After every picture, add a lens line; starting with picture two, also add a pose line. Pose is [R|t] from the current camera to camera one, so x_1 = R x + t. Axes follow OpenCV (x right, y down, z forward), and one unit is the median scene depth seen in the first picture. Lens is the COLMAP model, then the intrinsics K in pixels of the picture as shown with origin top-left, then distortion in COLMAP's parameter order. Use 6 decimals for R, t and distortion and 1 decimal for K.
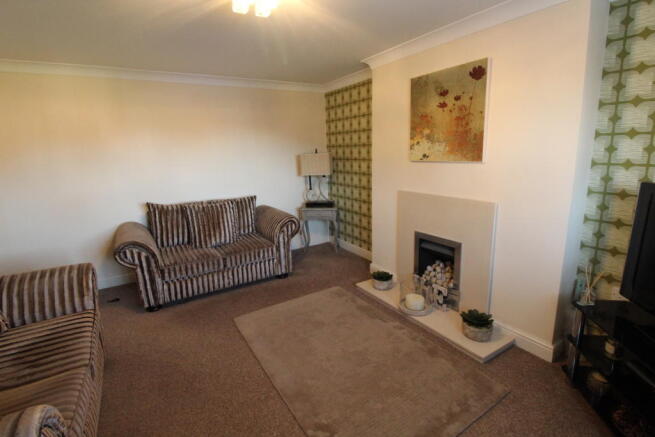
lens RADIAL K [[310.7, 0, 327.6], [0, 310.7, 215.9], [0, 0, 1]] dist [0.001166, 0.000049]
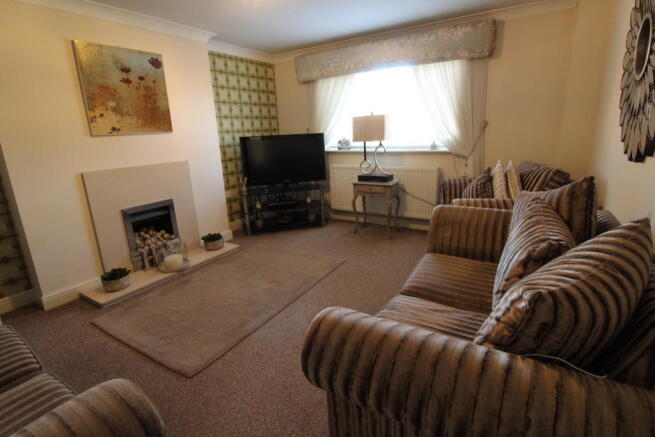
lens RADIAL K [[328.9, 0, 325.1], [0, 328.9, 222.4], [0, 0, 1]] dist [-0.001513, -0.000205]
pose [[-0.422197, -0.195109, 0.885258, -1.040689], [0.248185, 0.914371, 0.319890, -0.098896], [-0.871868, 0.354764, -0.337621, 0.958169]]
